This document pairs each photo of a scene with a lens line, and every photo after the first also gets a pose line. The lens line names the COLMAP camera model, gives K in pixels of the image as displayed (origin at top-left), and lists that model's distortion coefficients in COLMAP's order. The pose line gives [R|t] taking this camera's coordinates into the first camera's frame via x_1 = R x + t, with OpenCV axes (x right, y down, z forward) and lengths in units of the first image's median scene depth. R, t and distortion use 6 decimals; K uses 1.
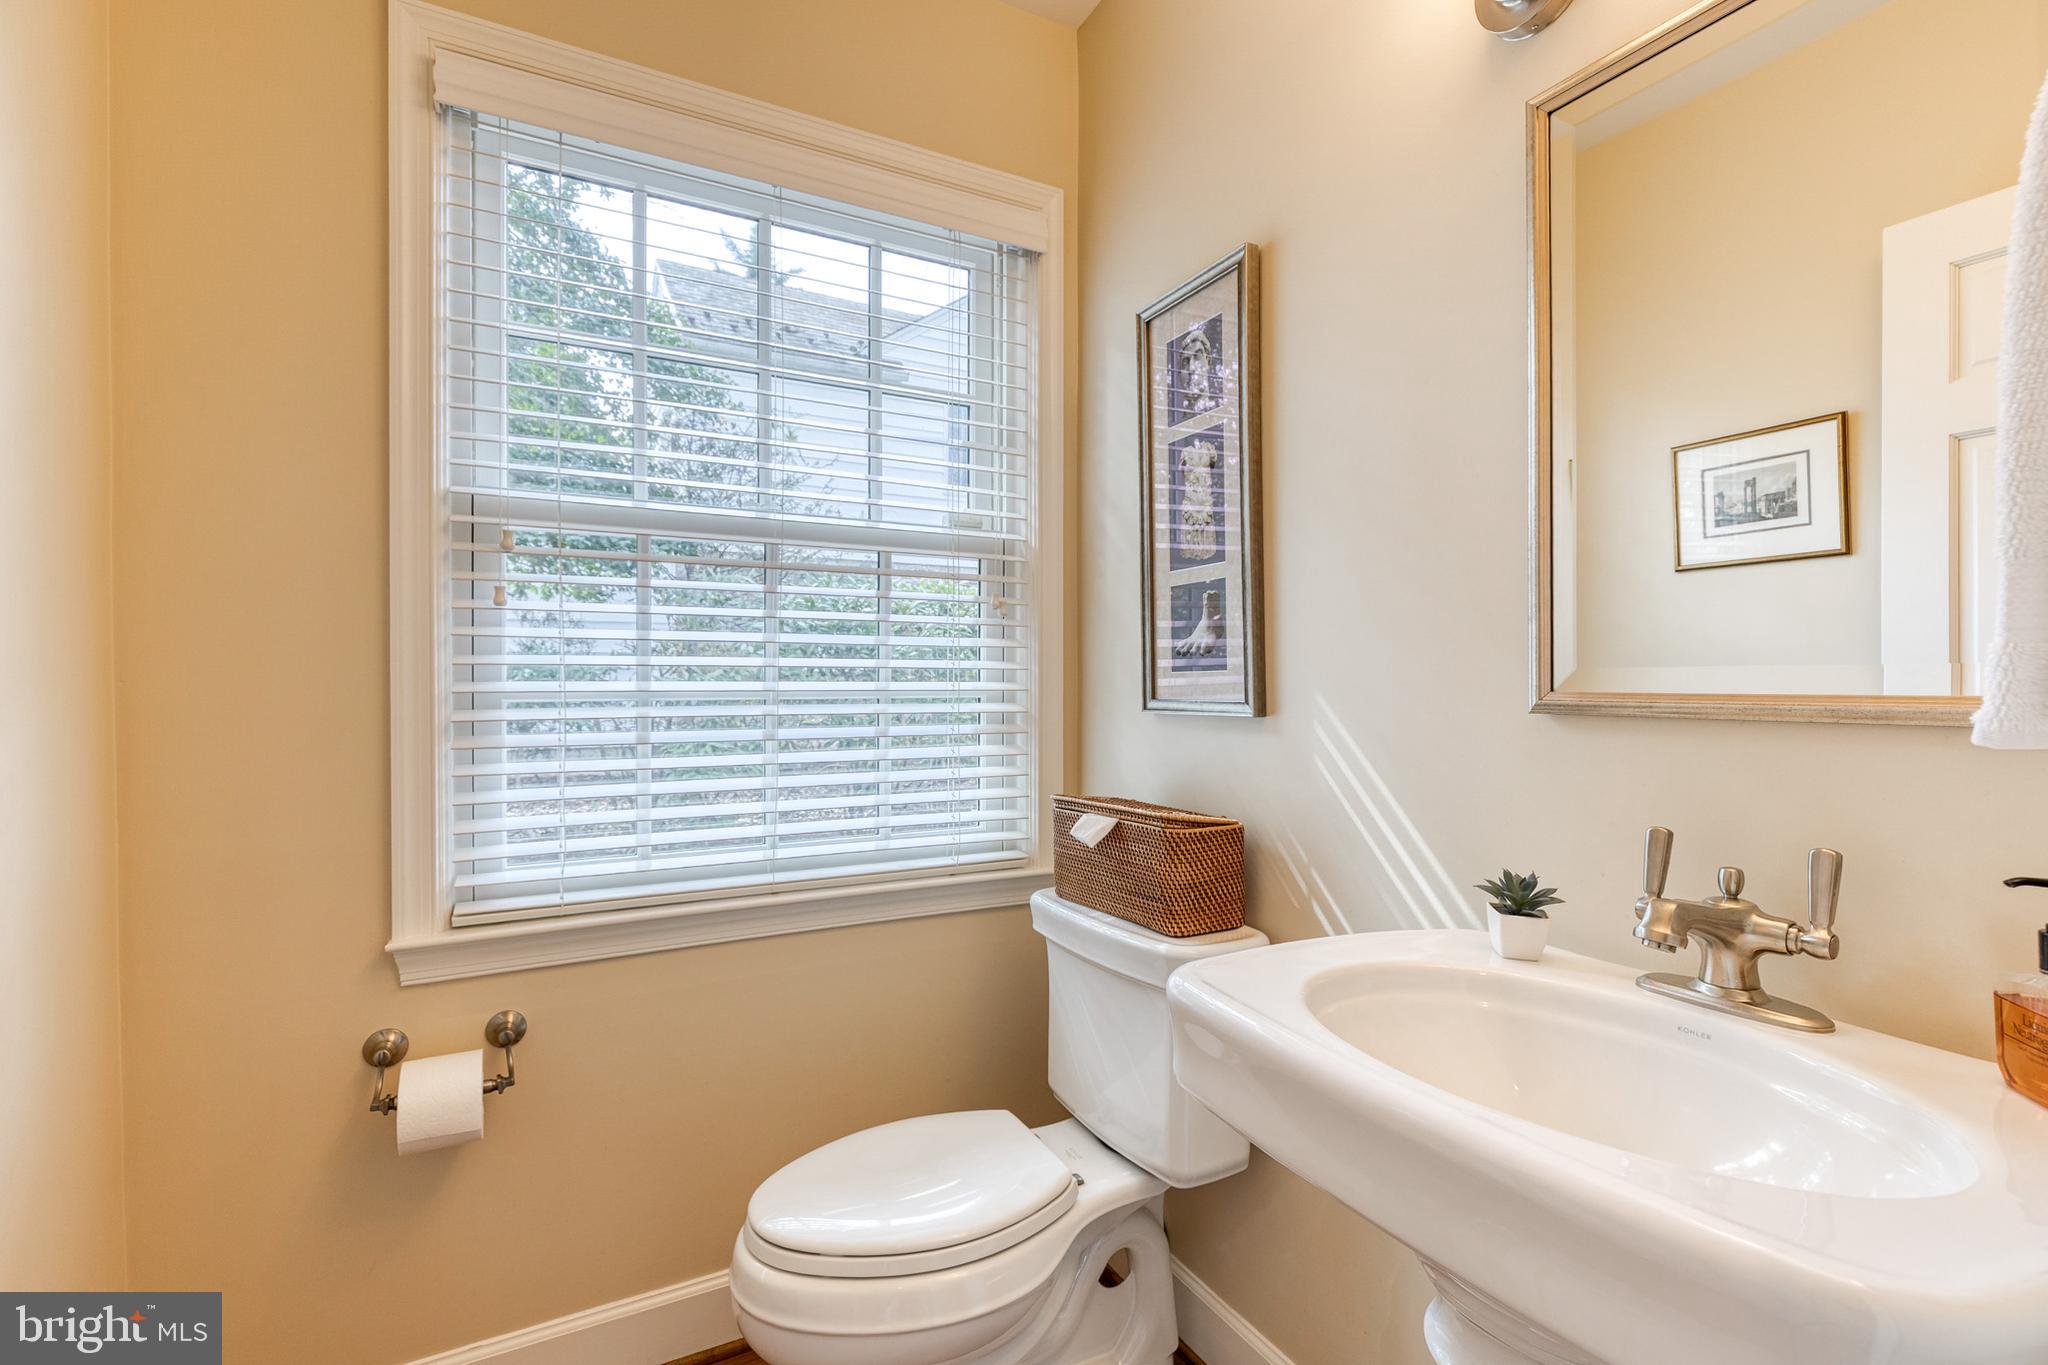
lens RADIAL K [[922.5, 0, 1045.6], [0, 922.5, 698.3], [0, 0, 1]] dist [0.008432, -0.001167]
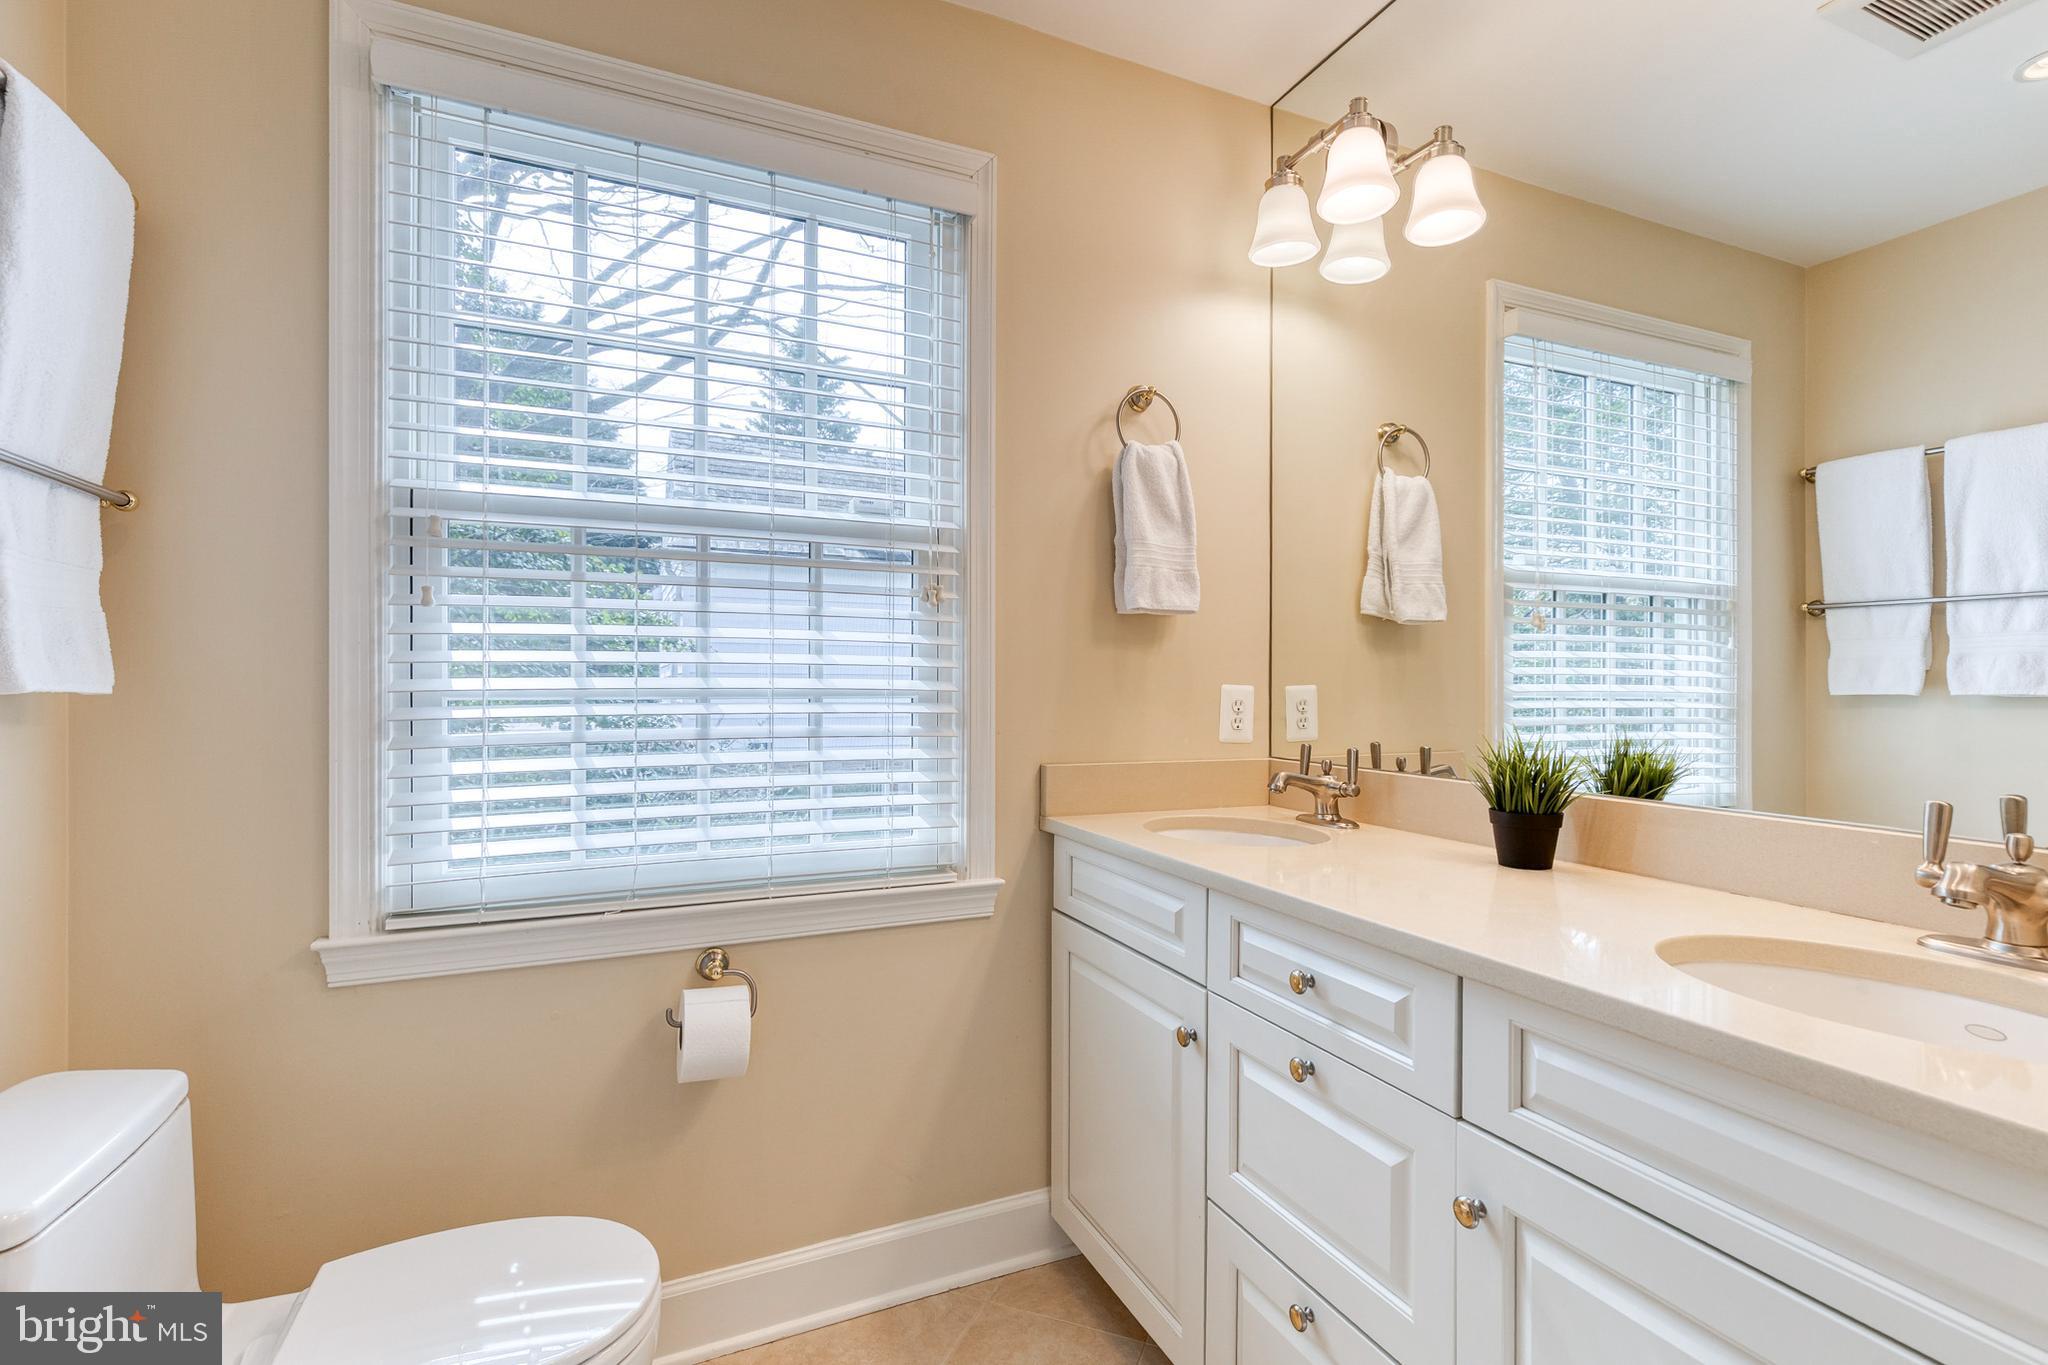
lens RADIAL K [[934.4, 0, 1046.5], [0, 934.4, 689.3], [0, 0, 1]] dist [0.010303, -0.000399]
pose [[0.997808, 0.003185, -0.066100, 0.187086], [-0.003762, 0.999956, -0.008594, -0.001522], [0.066070, 0.008824, 0.997776, 0.095428]]
